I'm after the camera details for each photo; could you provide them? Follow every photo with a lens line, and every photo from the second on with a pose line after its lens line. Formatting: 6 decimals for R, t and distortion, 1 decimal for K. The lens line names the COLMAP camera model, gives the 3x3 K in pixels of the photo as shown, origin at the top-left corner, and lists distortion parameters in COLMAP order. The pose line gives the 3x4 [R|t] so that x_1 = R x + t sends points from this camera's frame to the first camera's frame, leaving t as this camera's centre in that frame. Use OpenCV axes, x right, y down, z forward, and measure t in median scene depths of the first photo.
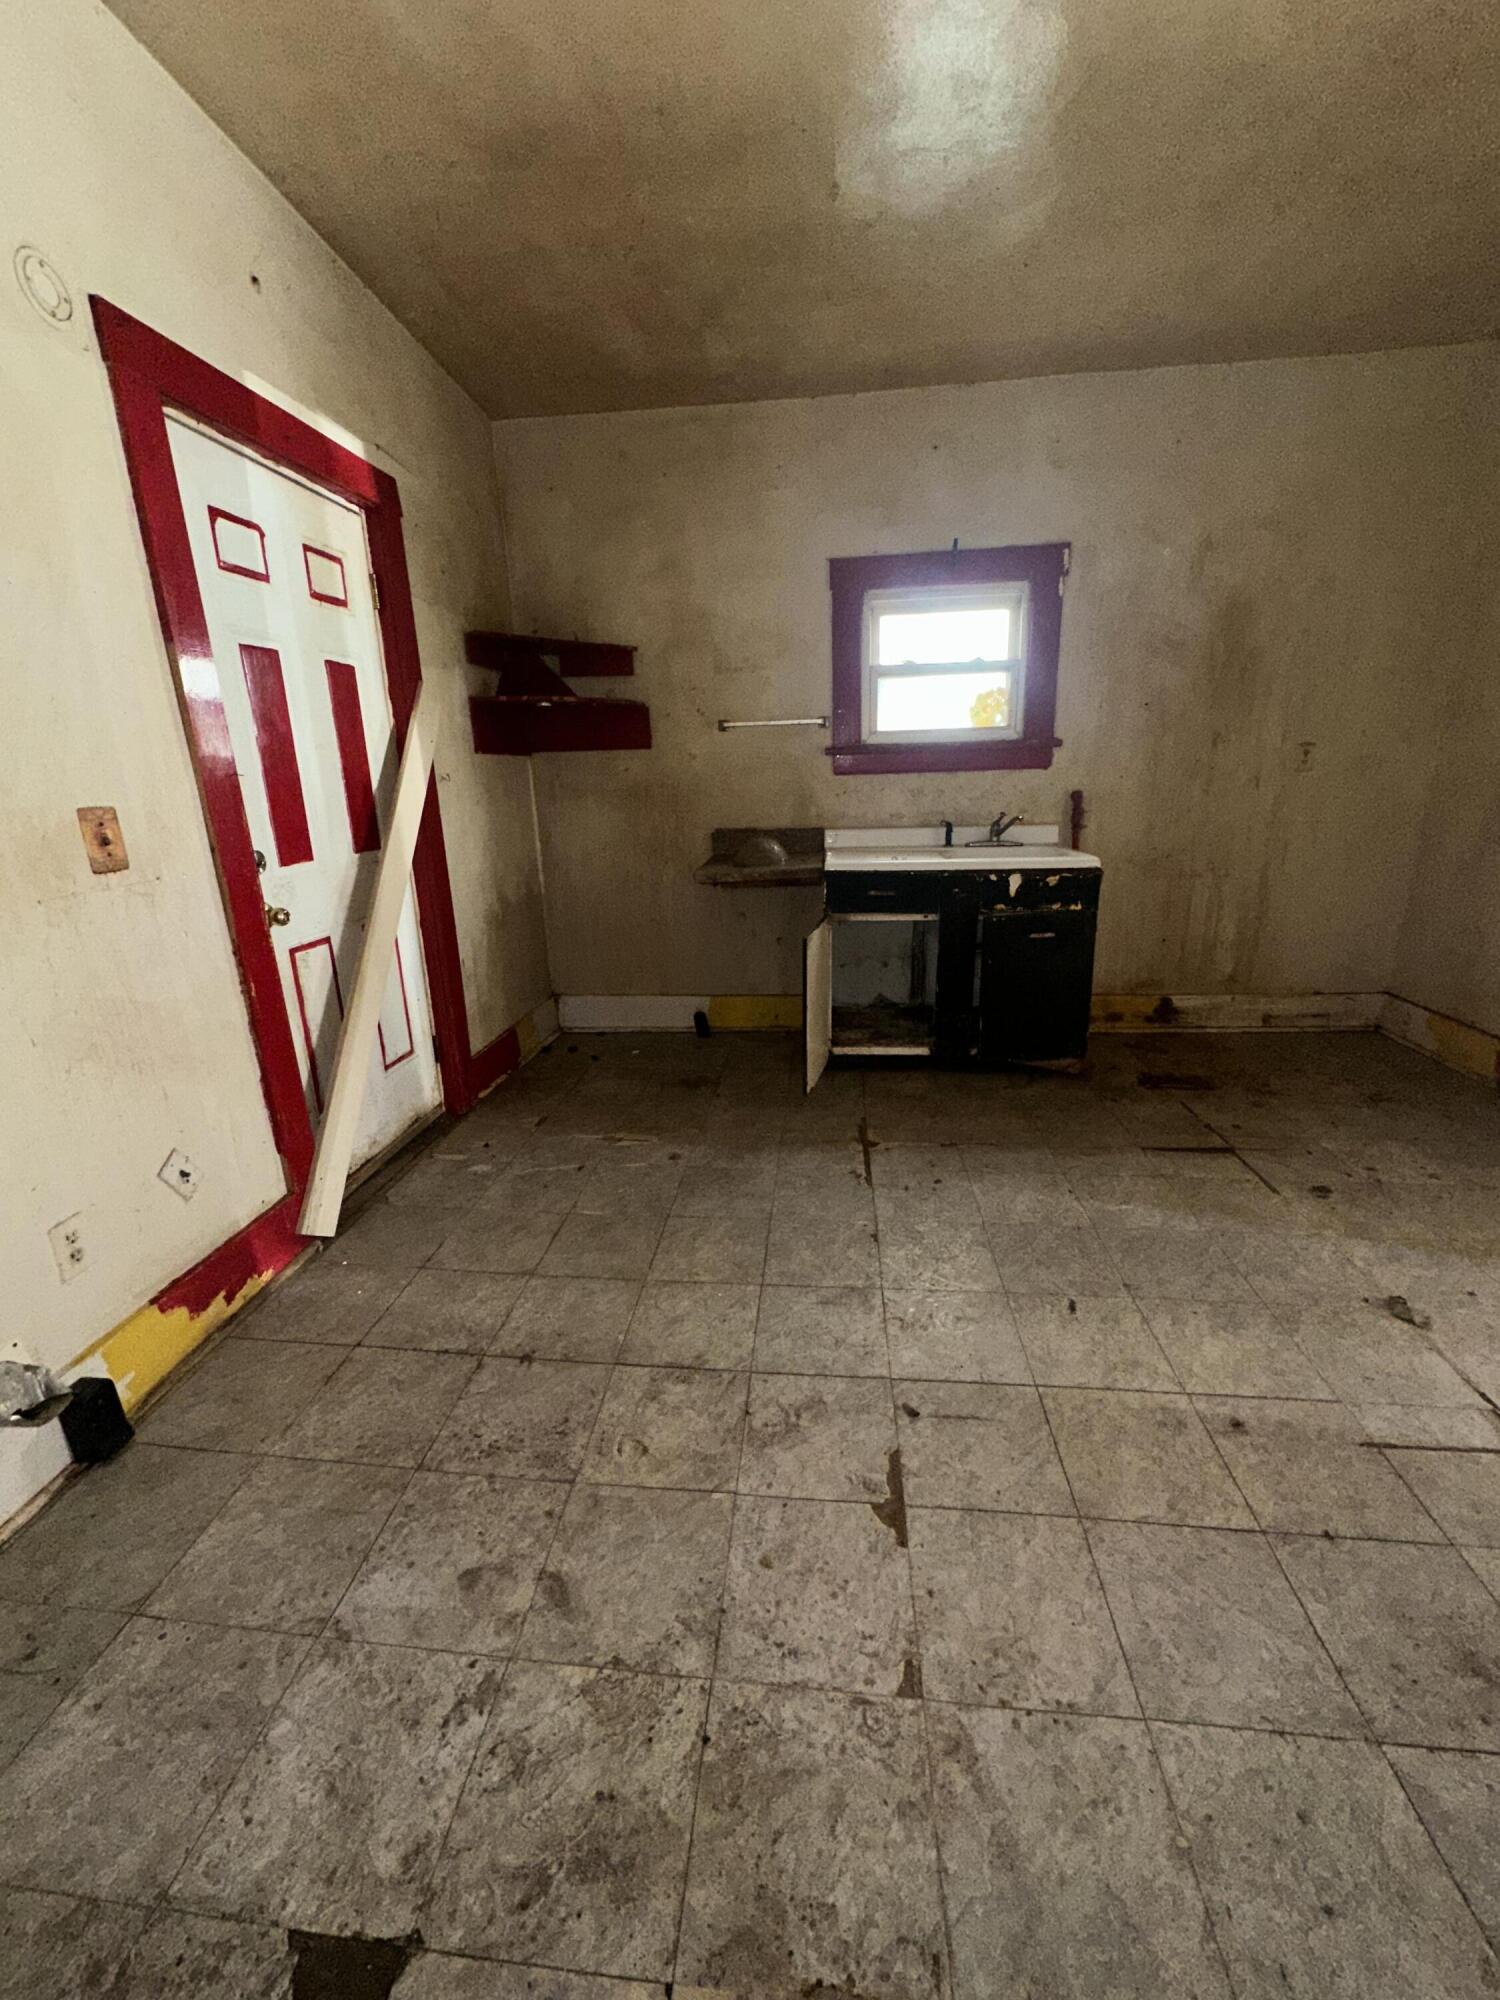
lens RADIAL K [[791.6, 0, 750.5], [0, 791.6, 998.0], [0, 0, 1]] dist [-0.007256, 0.001079]
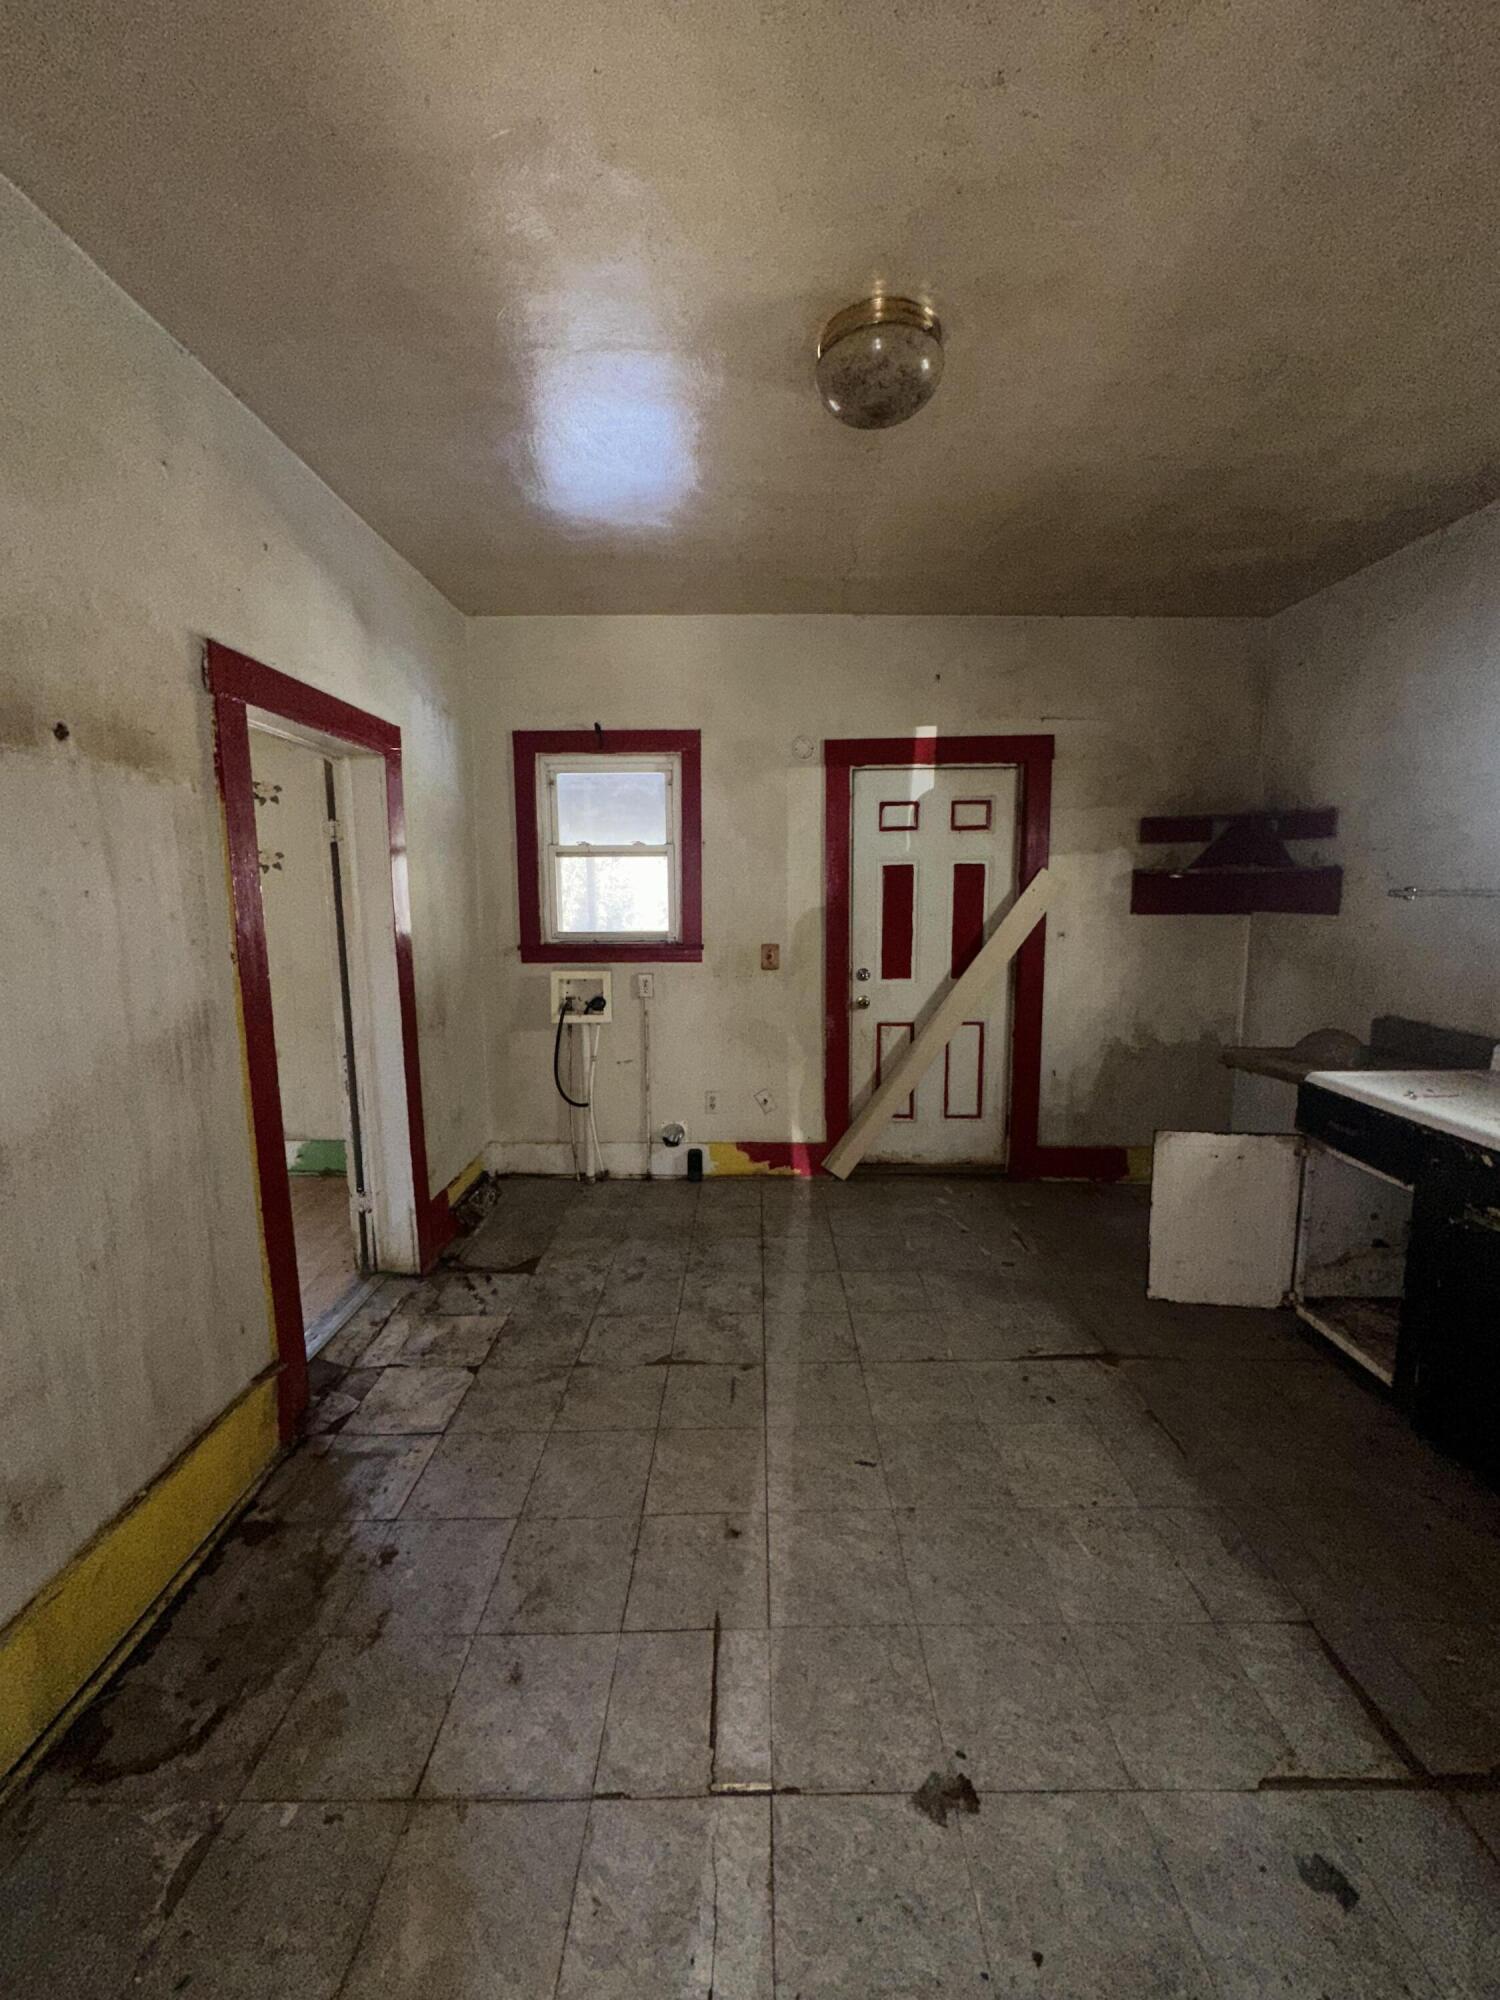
lens RADIAL K [[791.6, 0, 754.2], [0, 791.6, 998.0], [0, 0, 1]] dist [-0.007256, 0.001079]
pose [[0.093652, 0.163066, -0.982160, 1.260739], [-0.270154, 0.953646, 0.132572, -0.302625], [0.958252, 0.252919, 0.133364, 0.502474]]
